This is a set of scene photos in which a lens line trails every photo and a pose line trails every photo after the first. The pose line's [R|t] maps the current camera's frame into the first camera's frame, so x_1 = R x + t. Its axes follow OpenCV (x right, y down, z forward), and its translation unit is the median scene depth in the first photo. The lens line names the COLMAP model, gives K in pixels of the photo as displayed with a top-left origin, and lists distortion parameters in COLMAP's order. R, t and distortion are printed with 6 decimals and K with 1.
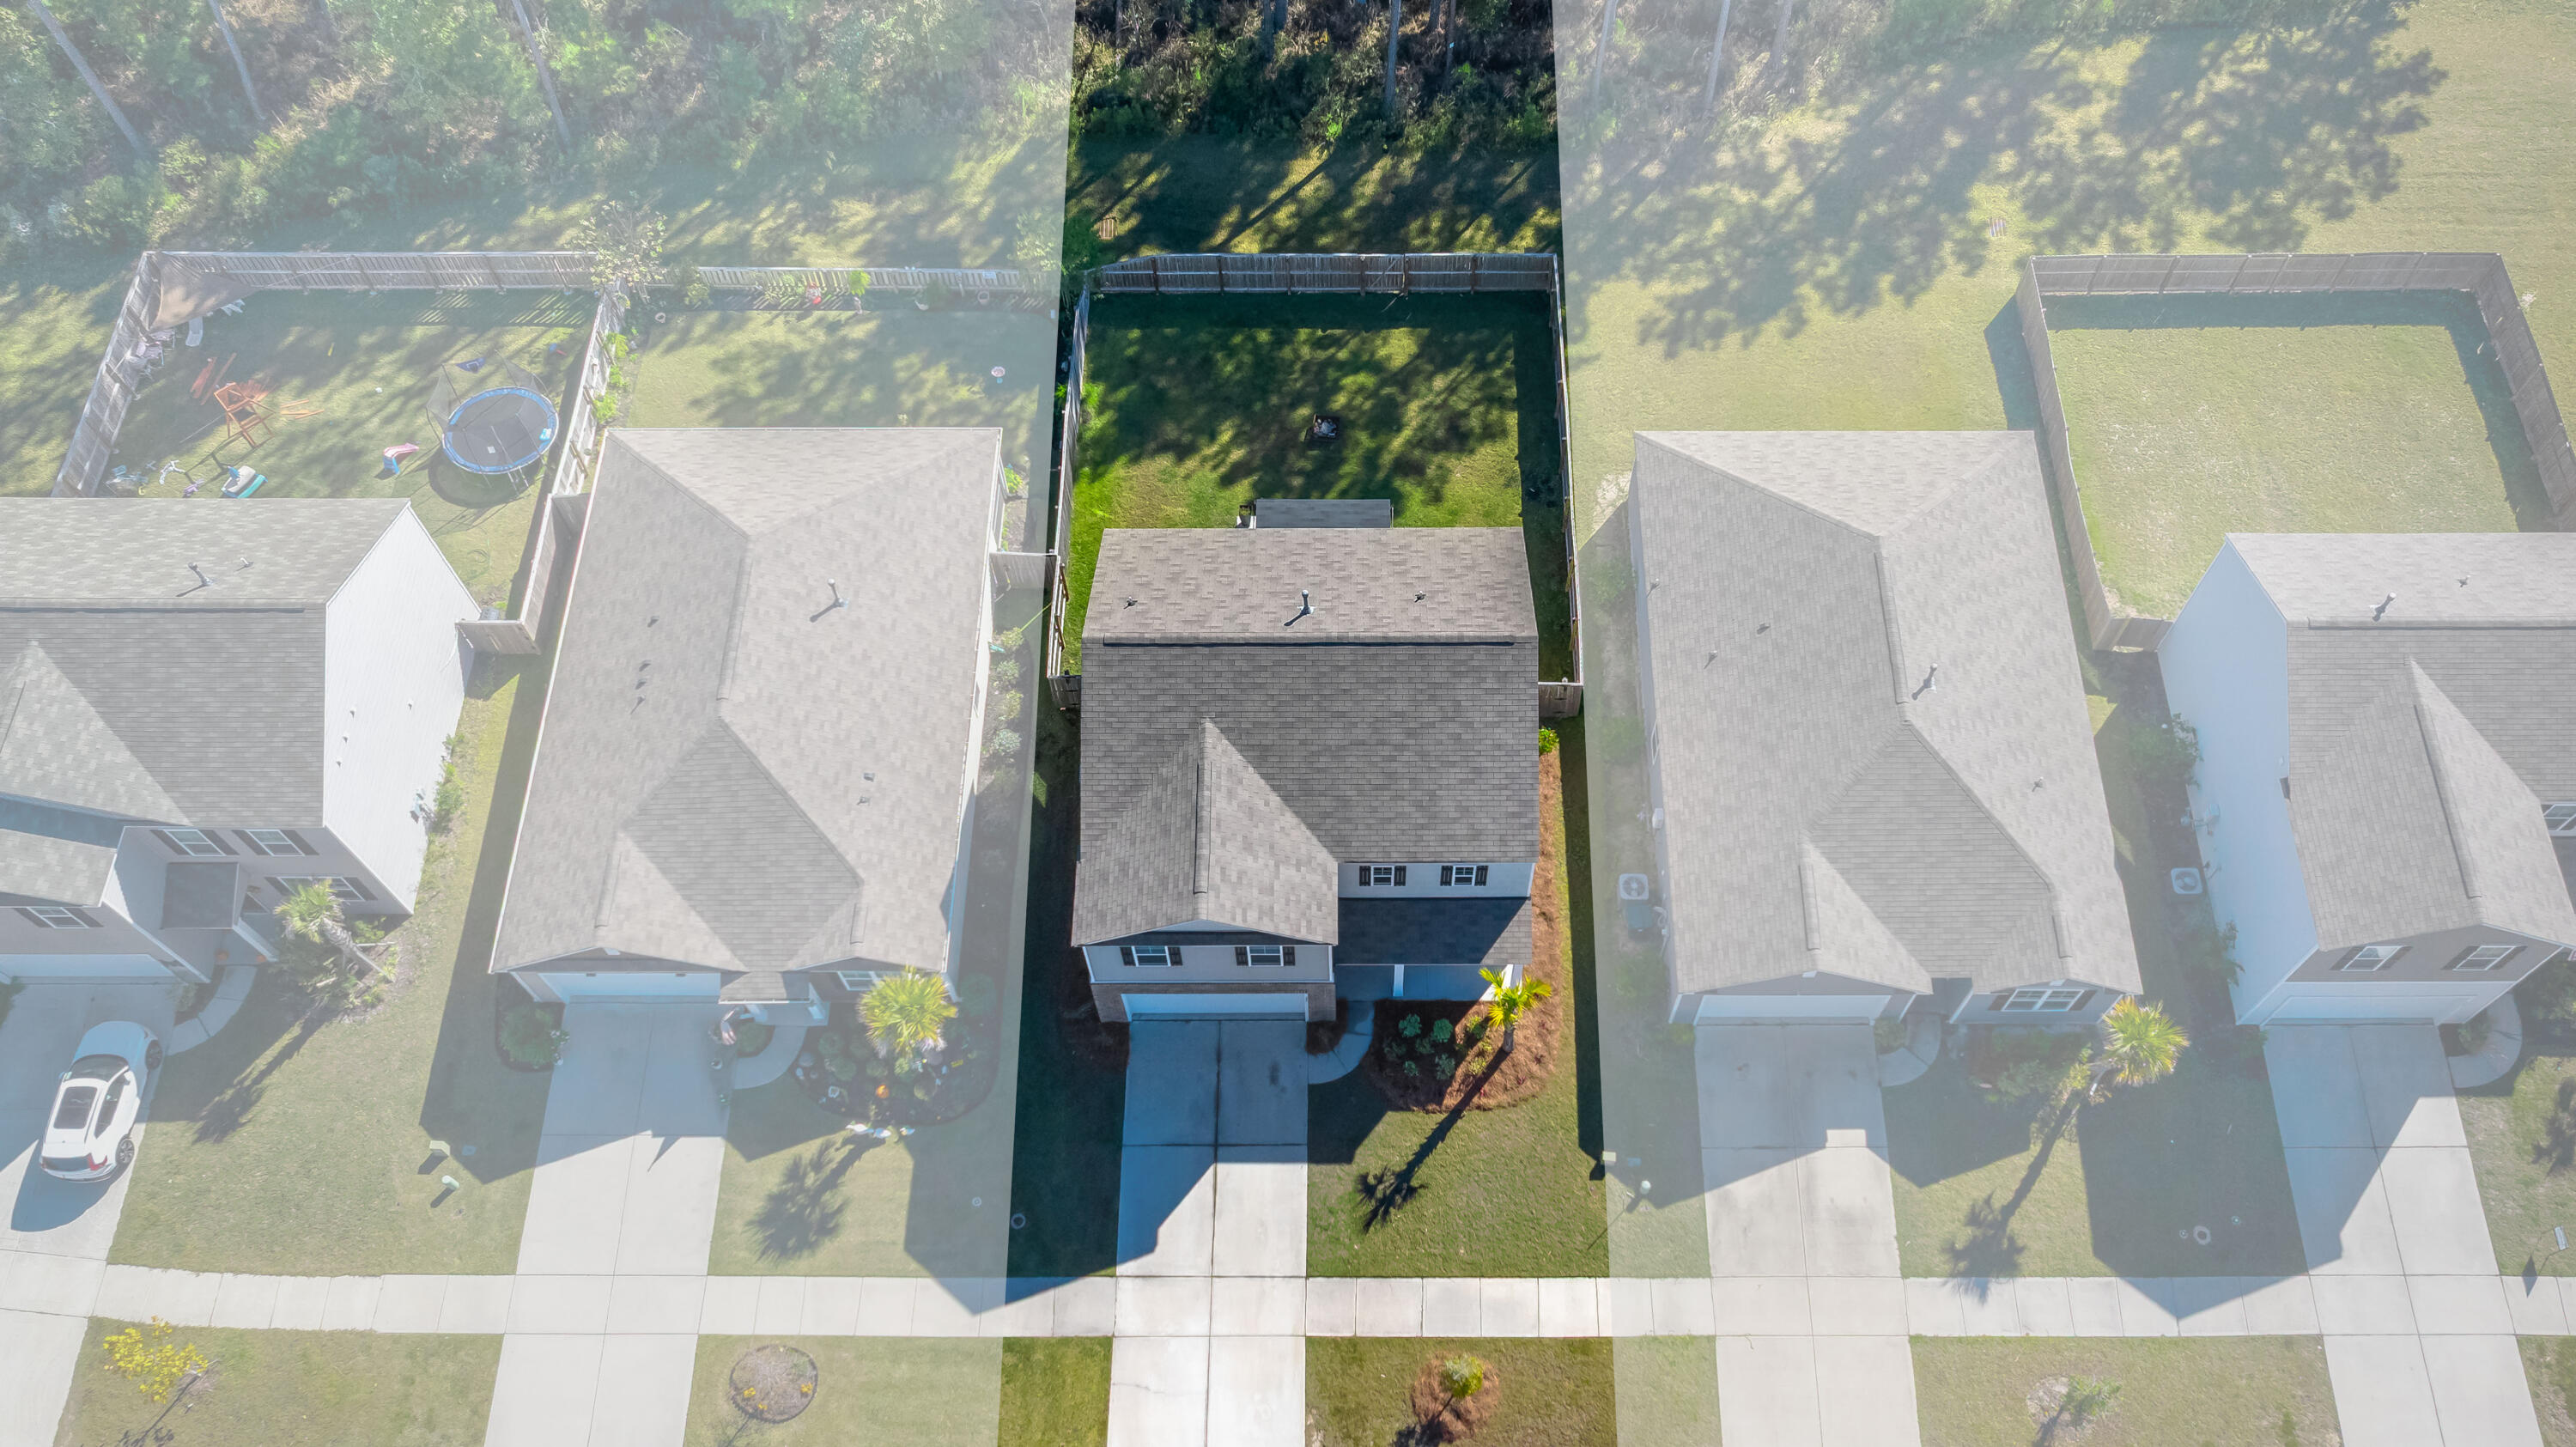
lens RADIAL K [[2028.4, 0, 1347.9], [0, 2028.4, 756.7], [0, 0, 1]] dist [-0.005759, 0.004379]
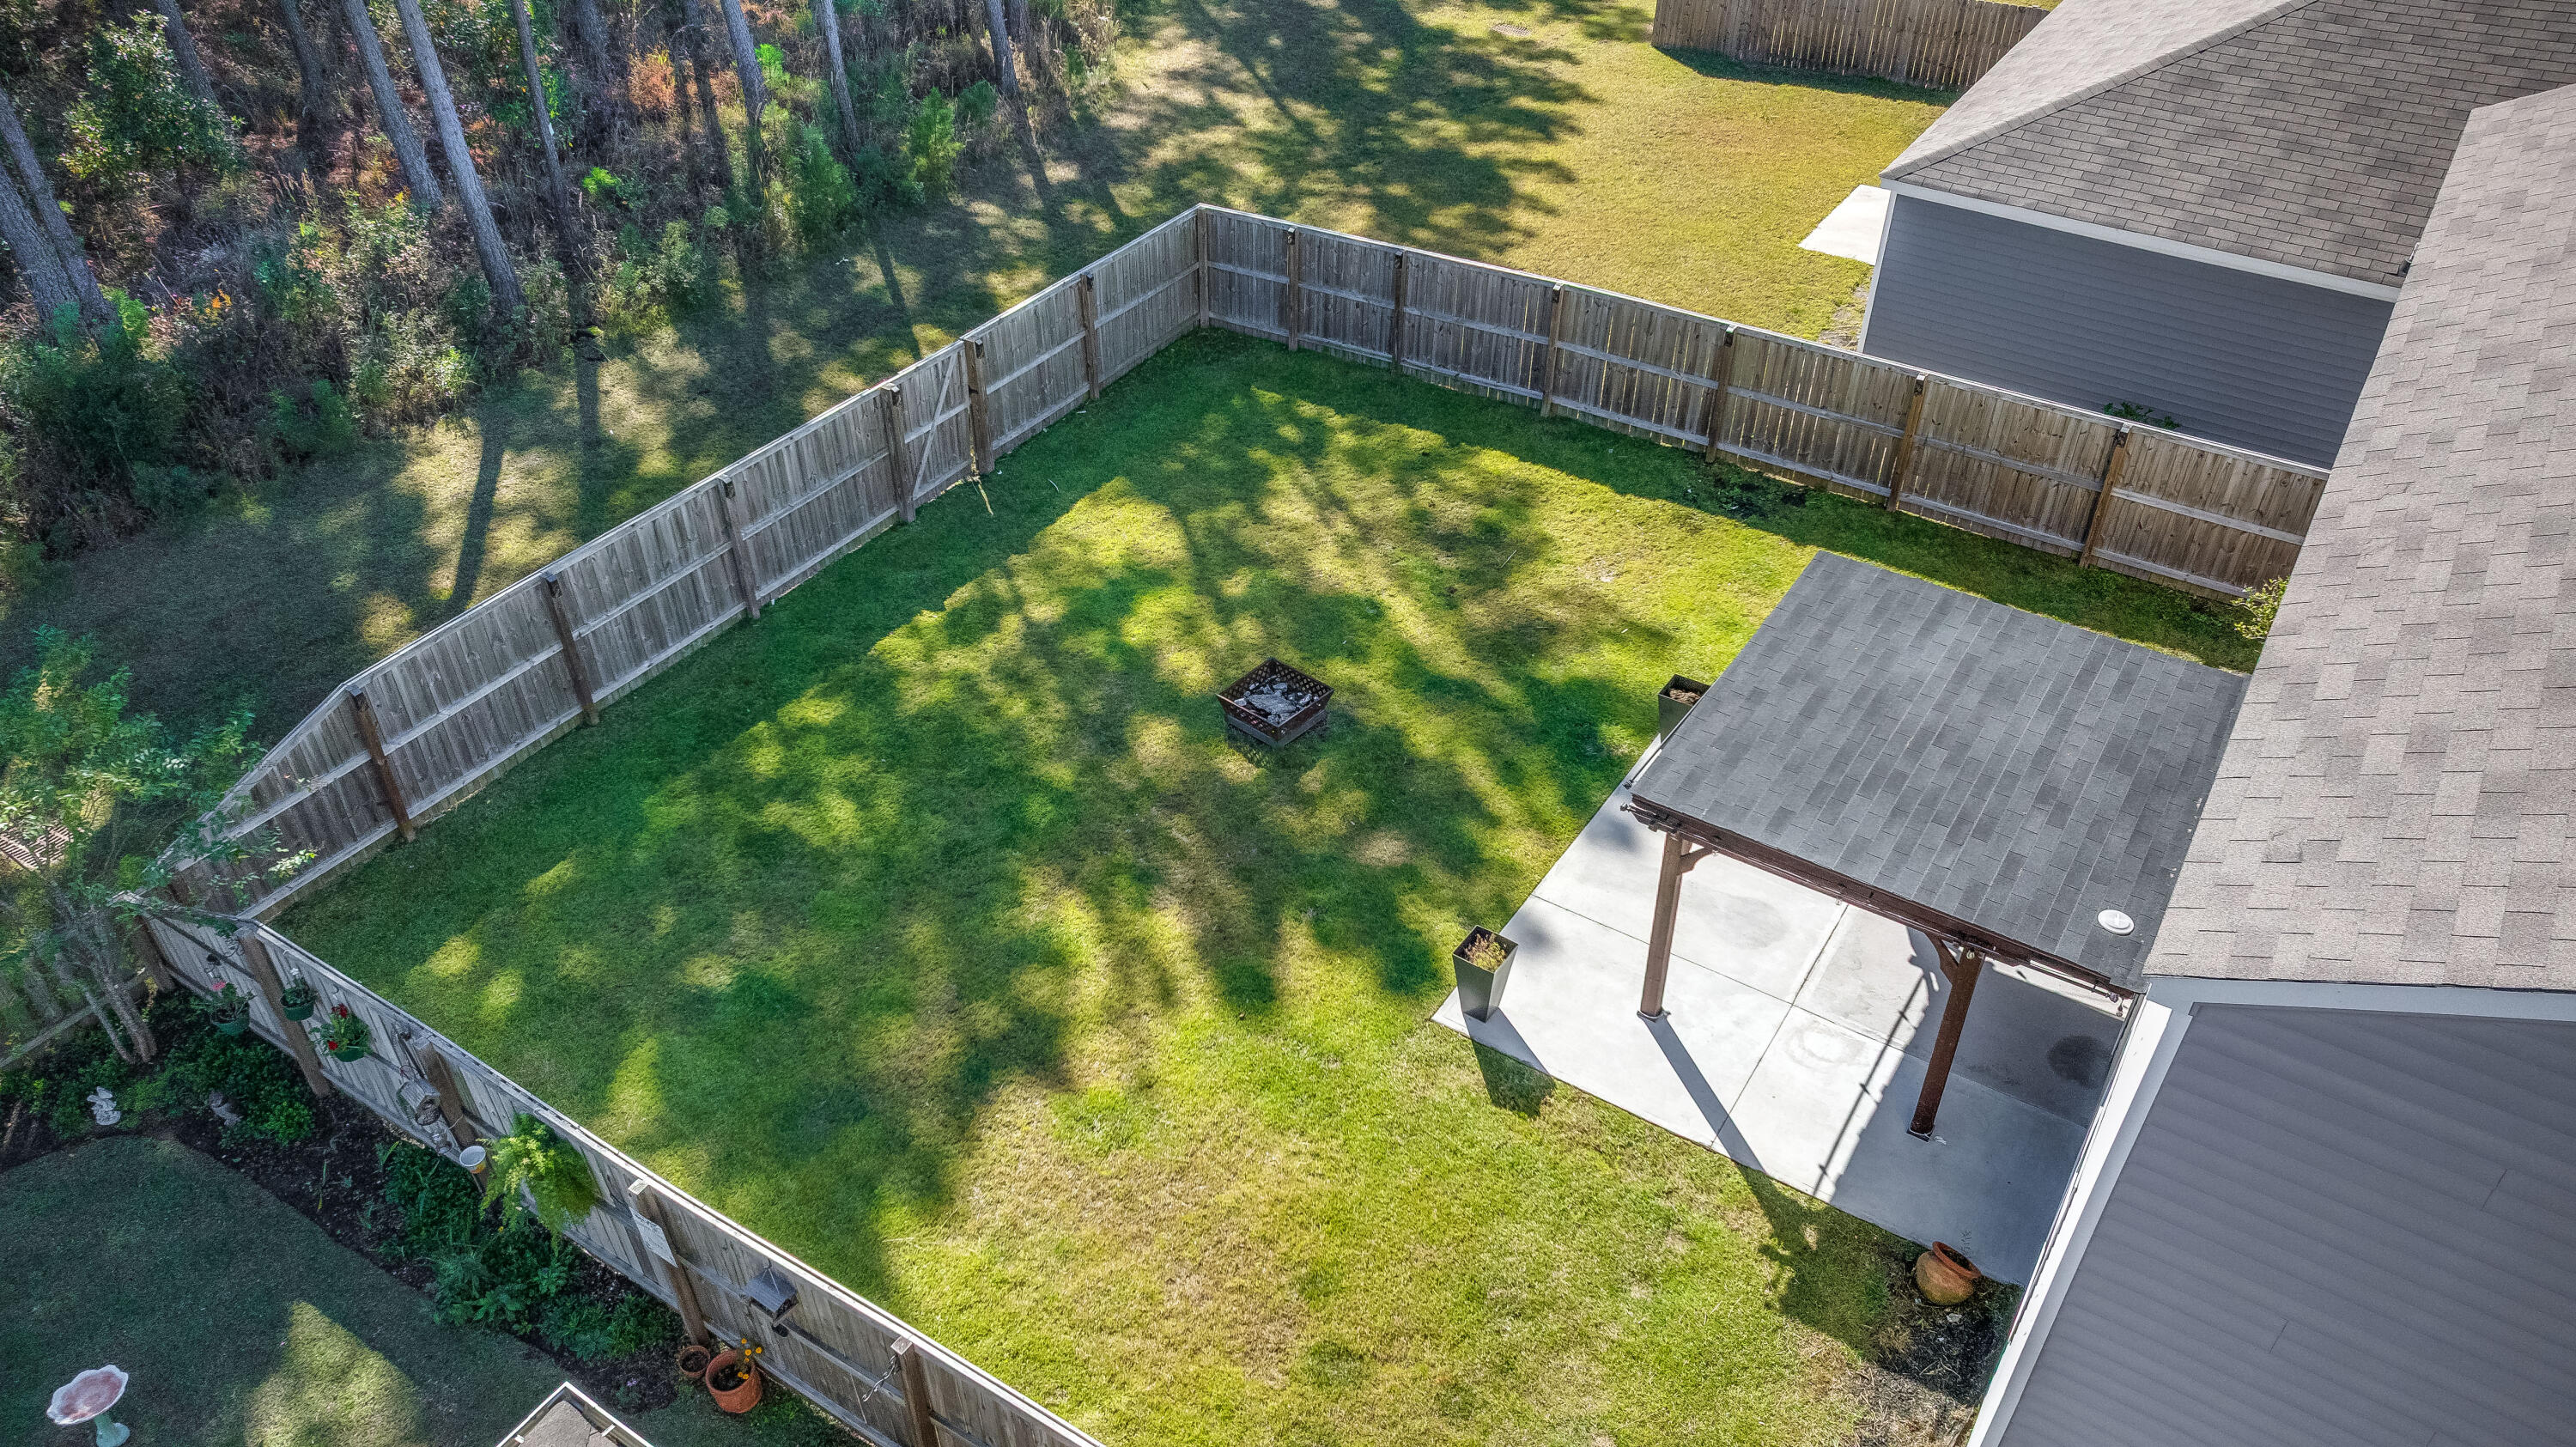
lens RADIAL K [[1860.6, 0, 1288.0], [0, 1860.6, 723.5], [0, 0, 1]] dist [-0.006147, 0.002754]
pose [[0.542829, -0.510392, 0.666960, -0.237943], [0.740542, 0.665480, -0.093457, -0.156937], [-0.396149, 0.544643, 0.739209, 0.943616]]
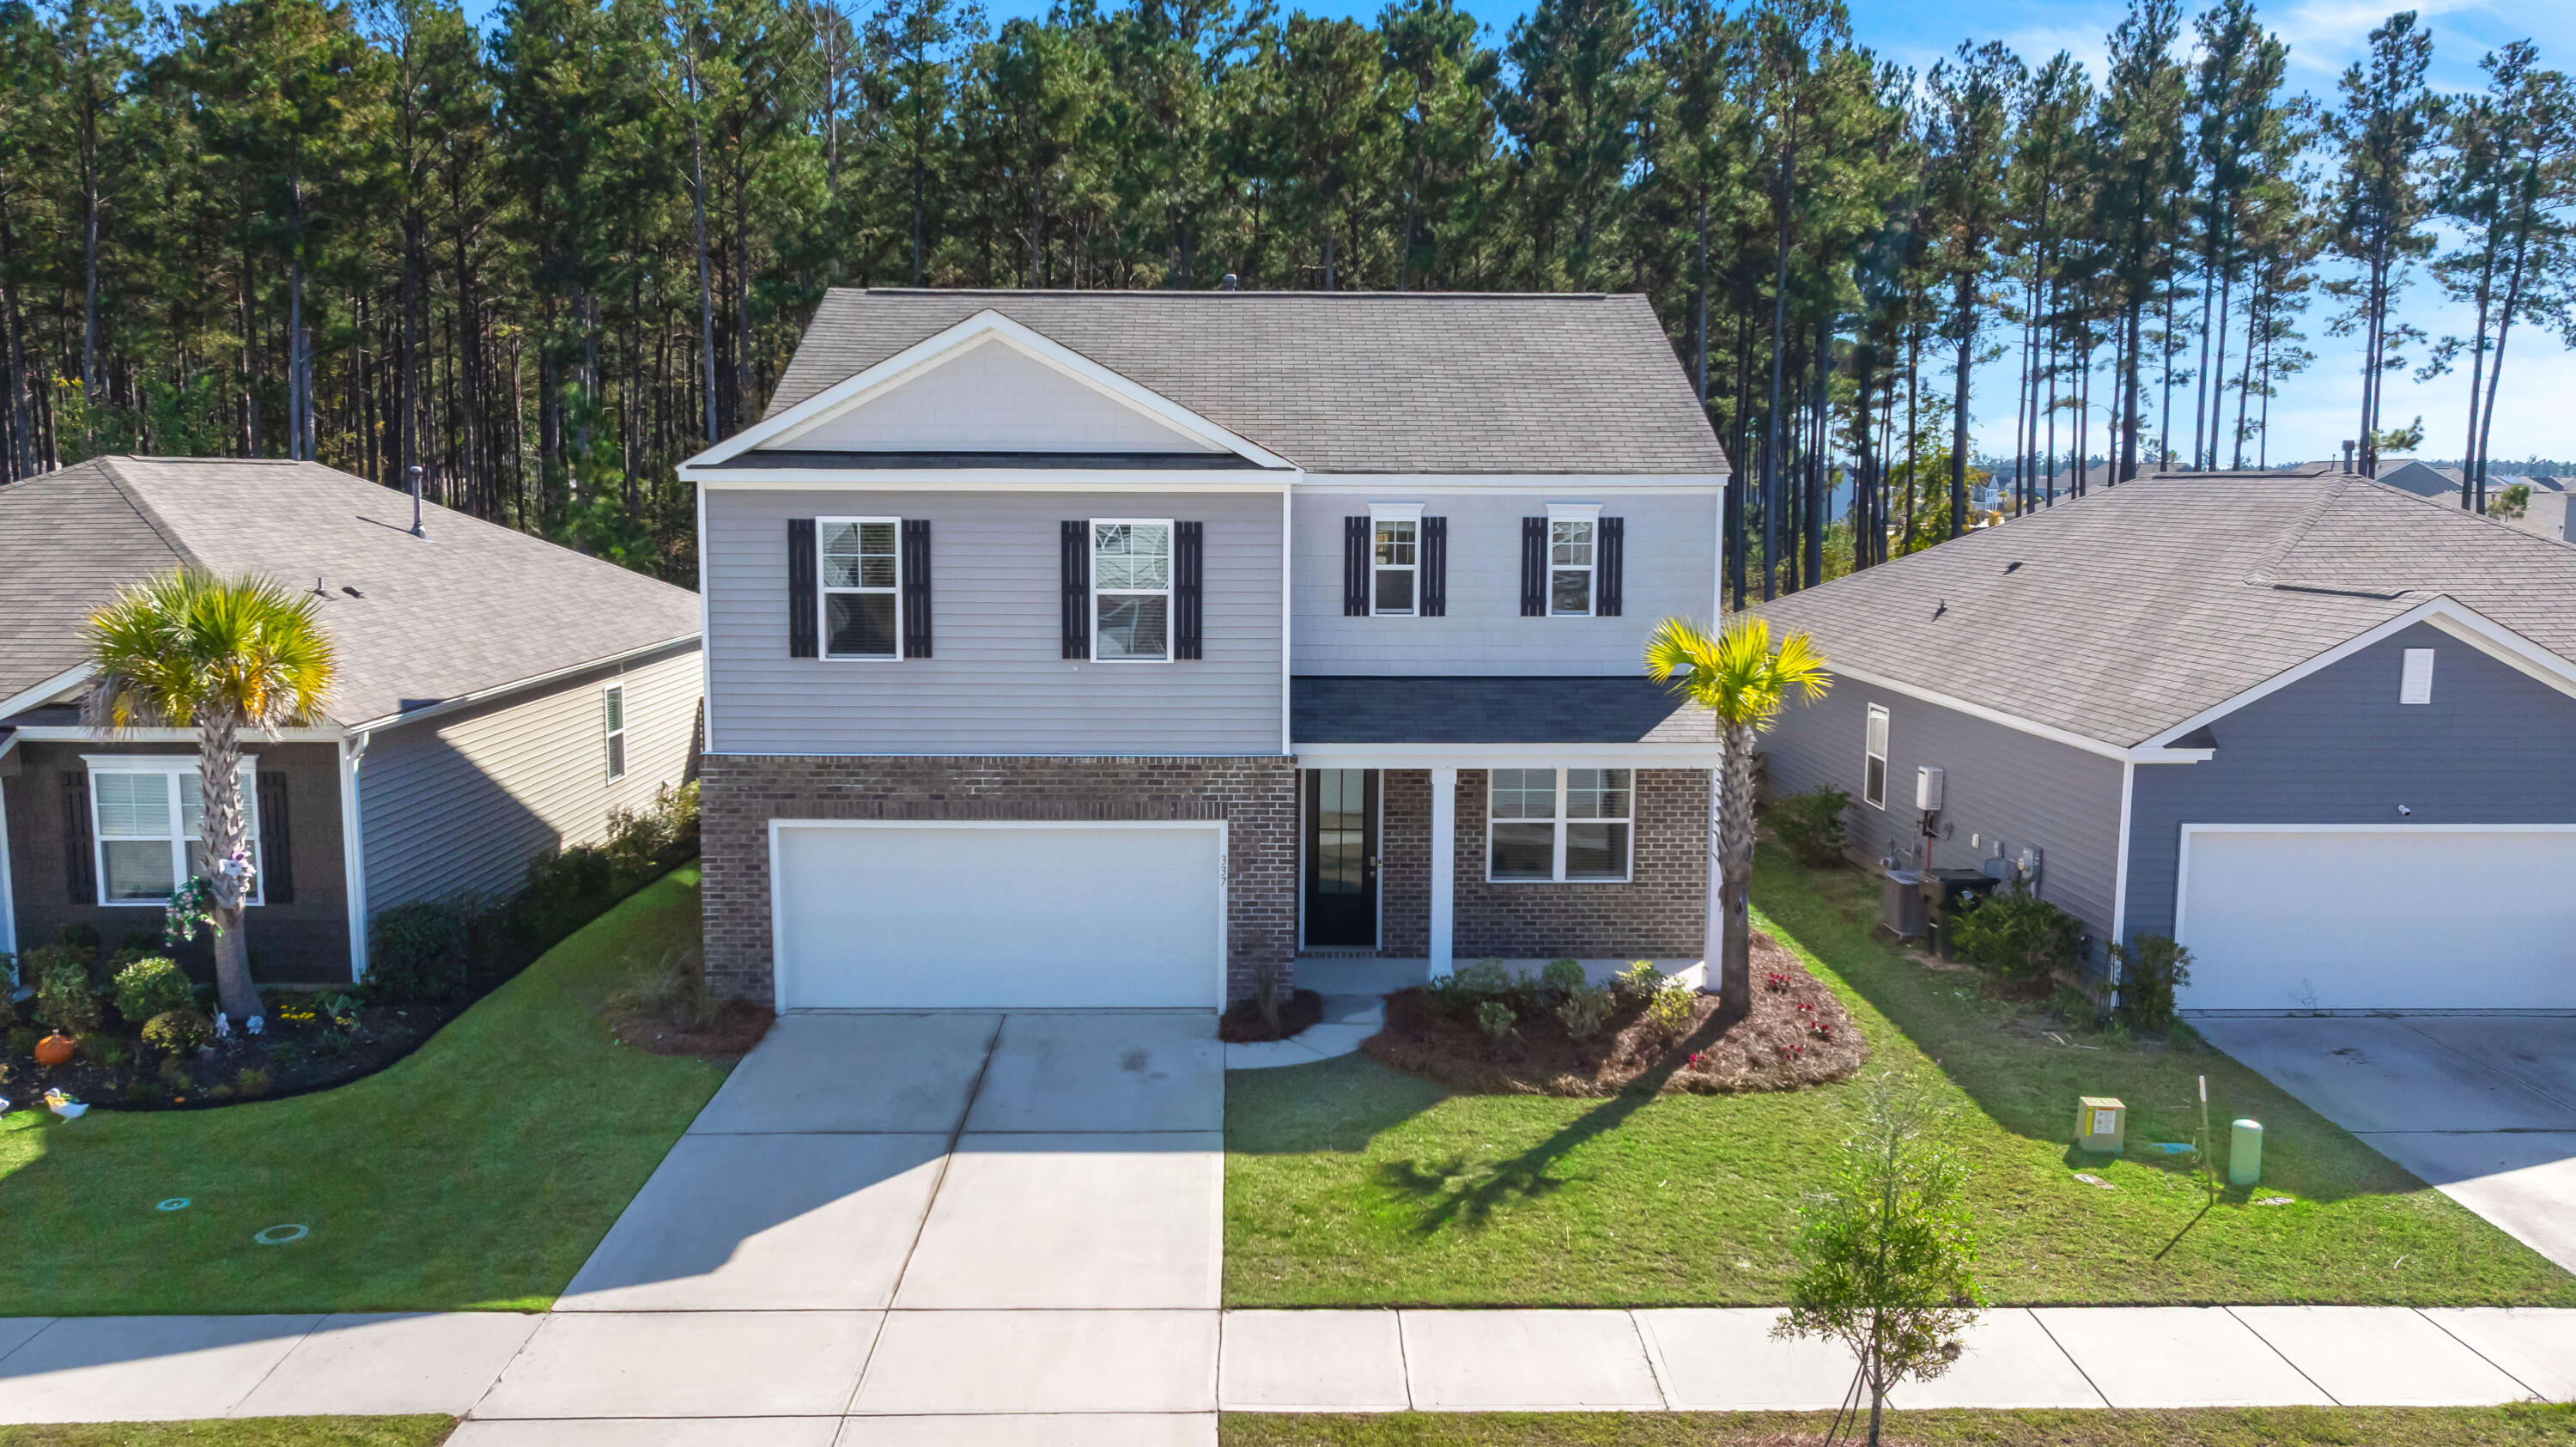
lens RADIAL K [[1860.6, 0, 1288.0], [0, 1860.6, 723.5], [0, 0, 1]] dist [-0.006147, 0.002754]
pose [[0.999609, 0.001992, 0.027898, -0.018015], [0.021653, 0.576243, -0.816991, 0.407250], [-0.017704, 0.817276, 0.575975, 0.754961]]
